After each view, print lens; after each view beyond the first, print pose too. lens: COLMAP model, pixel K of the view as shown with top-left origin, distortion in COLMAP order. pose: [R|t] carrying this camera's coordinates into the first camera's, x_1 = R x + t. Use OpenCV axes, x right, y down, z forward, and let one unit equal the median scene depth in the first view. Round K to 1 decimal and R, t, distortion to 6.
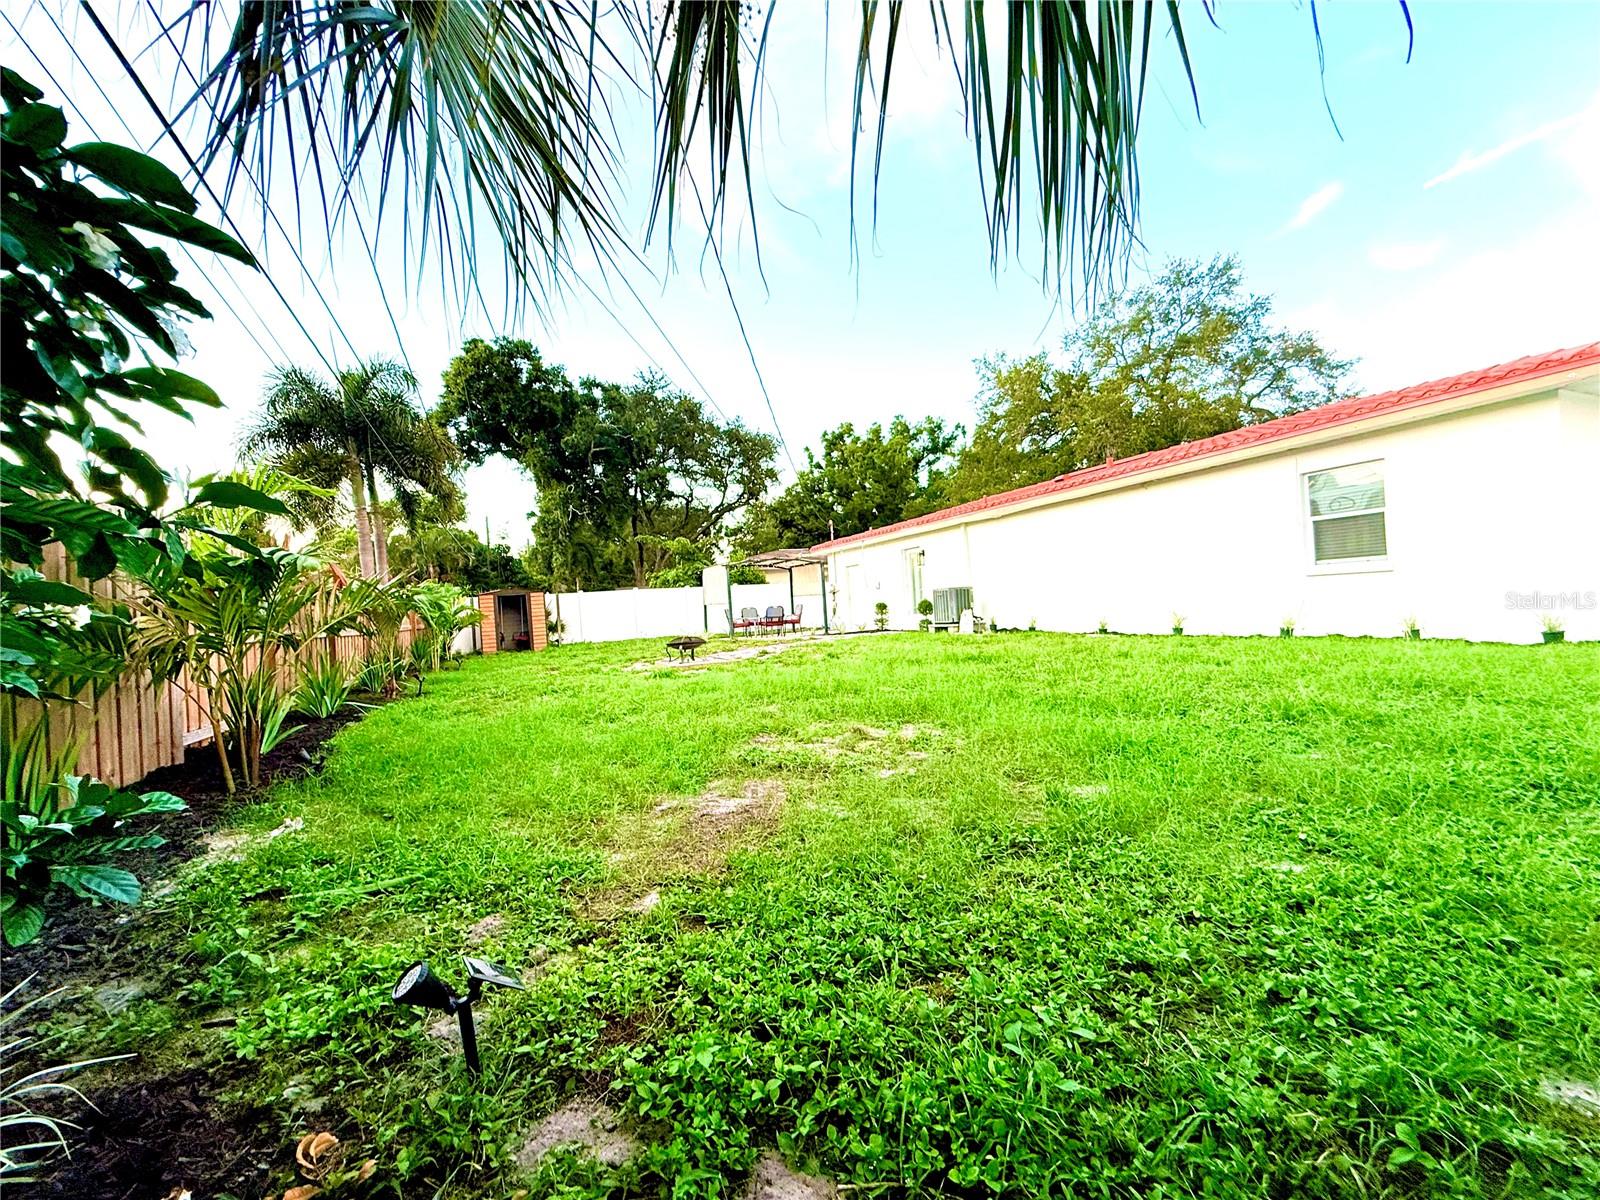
lens RADIAL K [[640.9, 0, 798.7], [0, 640.9, 599.9], [0, 0, 1]] dist [0.000824, -0.001157]
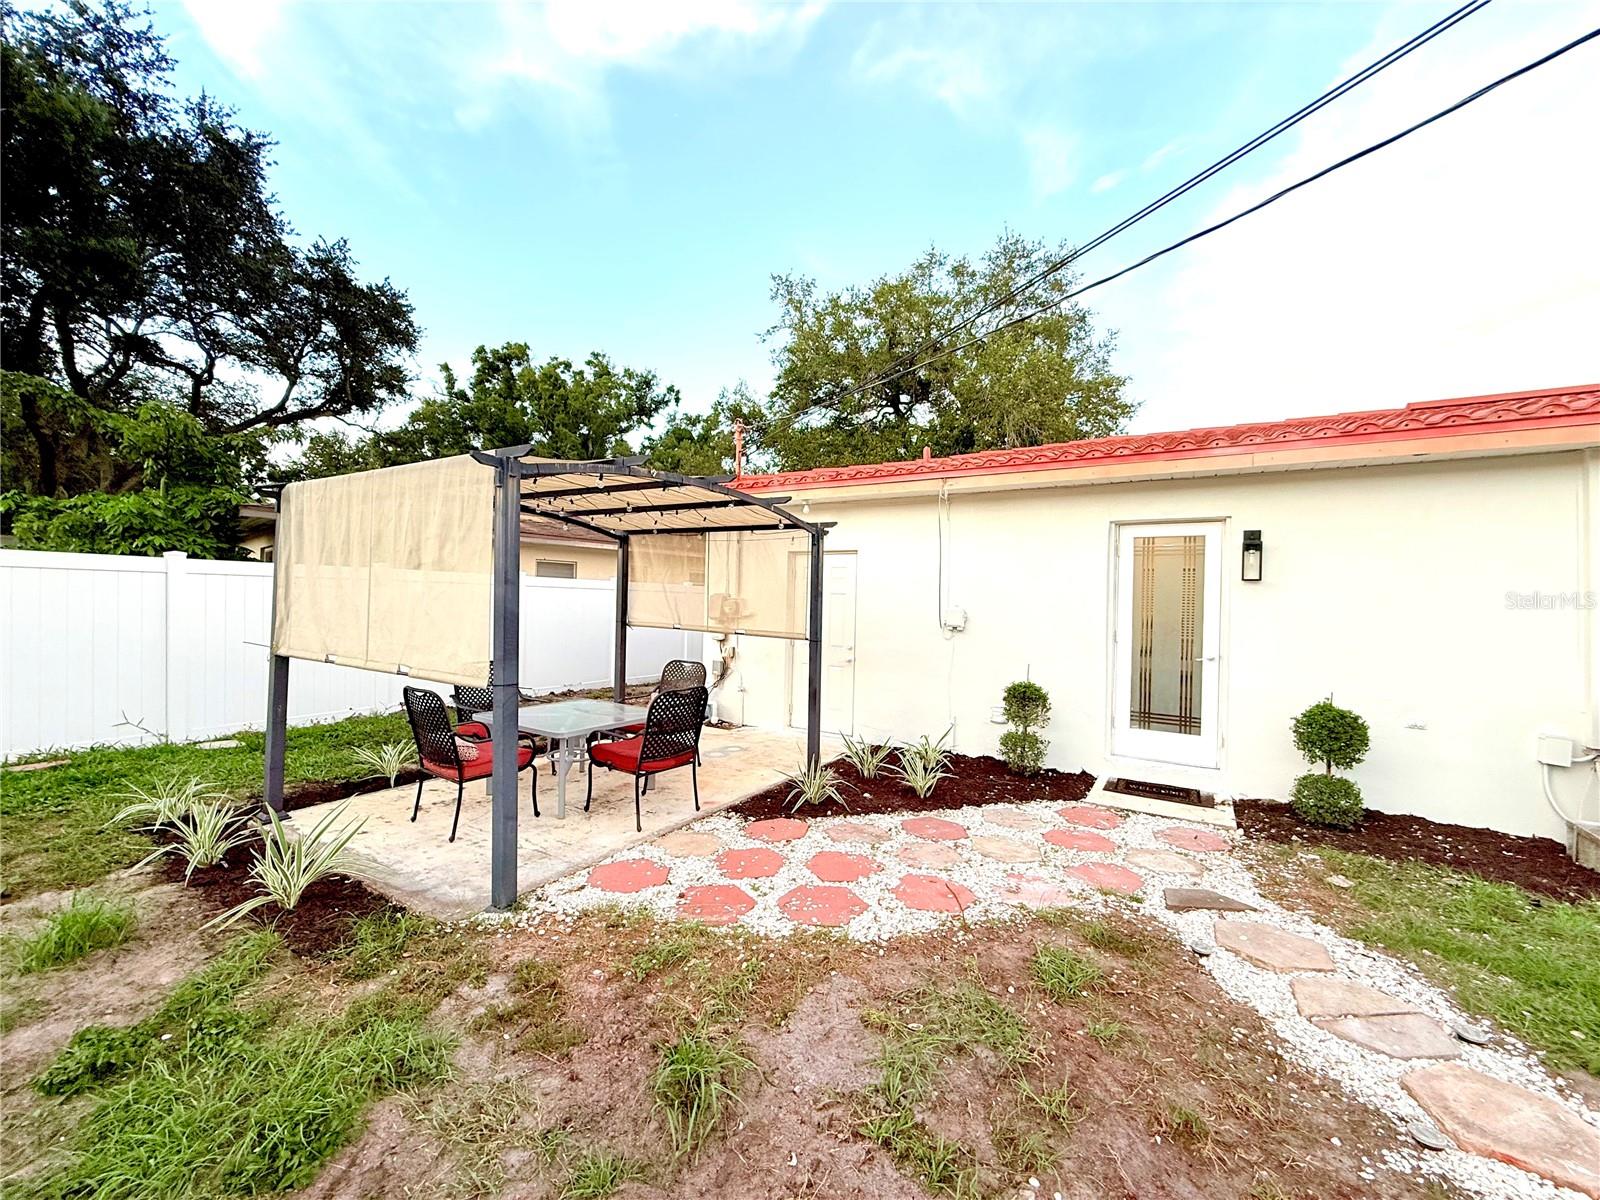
lens RADIAL K [[640.9, 0, 802.8], [0, 640.9, 604.2], [0, 0, 1]] dist [0.000824, -0.001157]
pose [[0.821633, 0.075093, 0.565050, -0.047013], [-0.078520, 0.996745, -0.018288, -0.006436], [-0.564583, -0.029342, 0.824854, 0.272332]]
